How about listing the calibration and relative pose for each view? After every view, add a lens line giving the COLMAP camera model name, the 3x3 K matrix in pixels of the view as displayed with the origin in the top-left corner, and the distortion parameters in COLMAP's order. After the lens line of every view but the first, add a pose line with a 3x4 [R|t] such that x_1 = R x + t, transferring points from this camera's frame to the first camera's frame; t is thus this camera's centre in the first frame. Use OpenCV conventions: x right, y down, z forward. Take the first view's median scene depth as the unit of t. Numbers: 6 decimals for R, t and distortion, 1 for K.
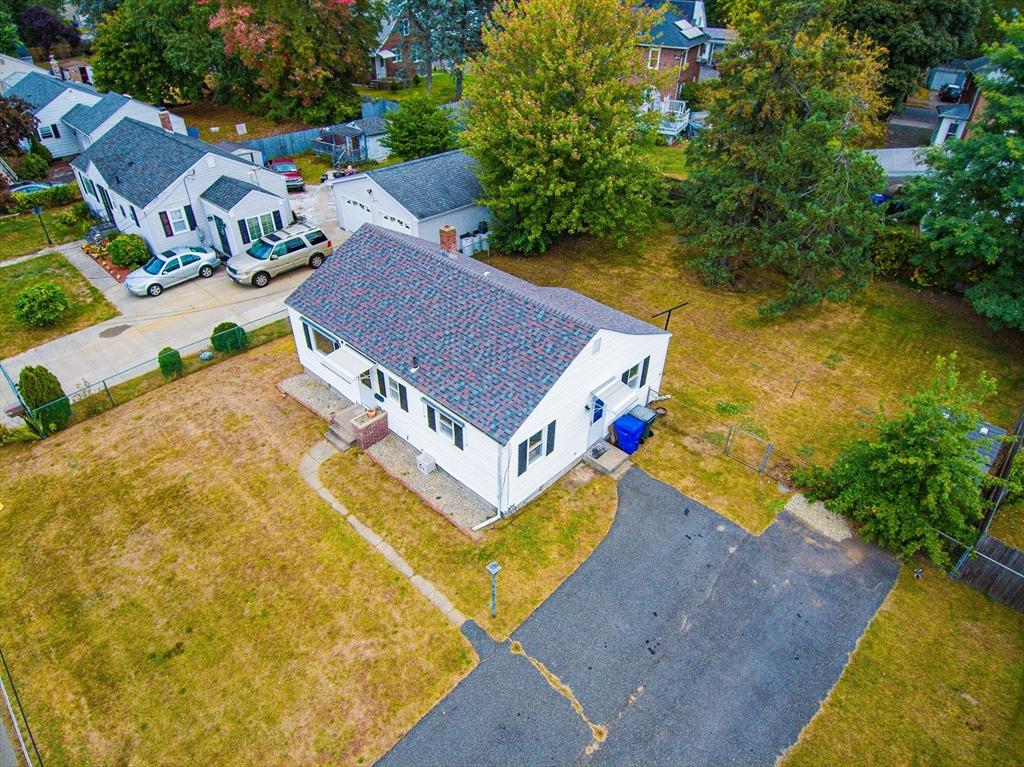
lens RADIAL K [[599.8, 0, 516.1], [0, 599.8, 383.7], [0, 0, 1]] dist [0.090608, -0.121730]
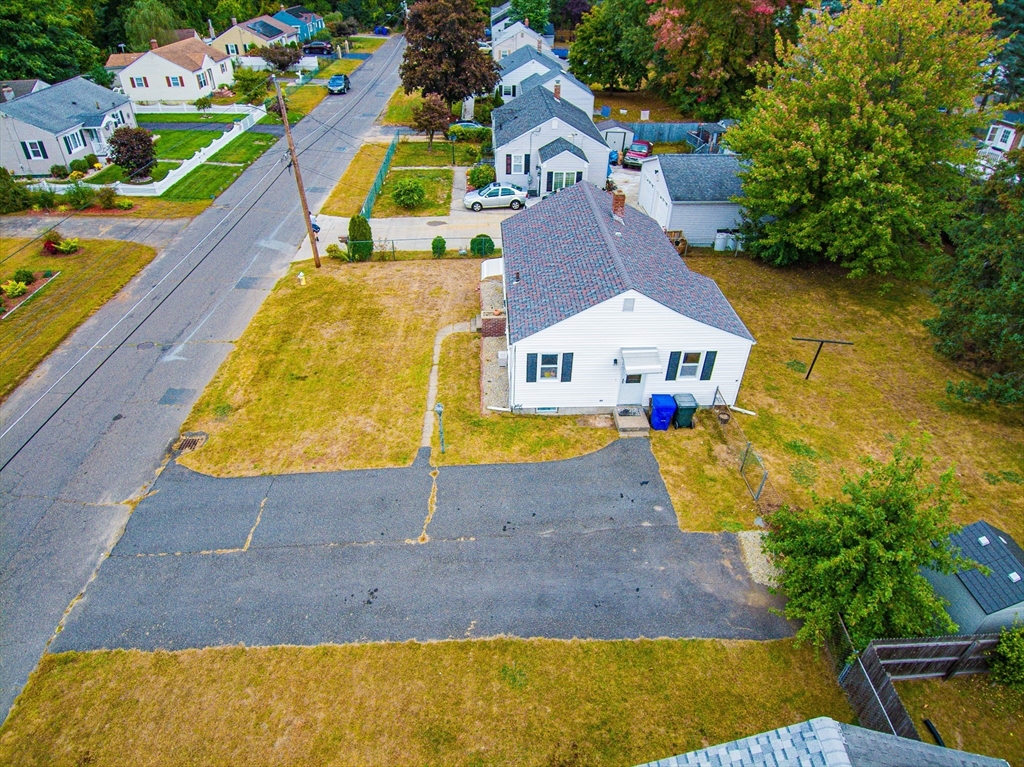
lens RADIAL K [[599.8, 0, 516.1], [0, 599.8, 383.7], [0, 0, 1]] dist [0.090608, -0.121730]
pose [[0.721148, 0.394341, -0.569597, 0.581774], [-0.404239, 0.907230, 0.116295, 0.020690], [0.562615, 0.146387, 0.813655, -0.003617]]
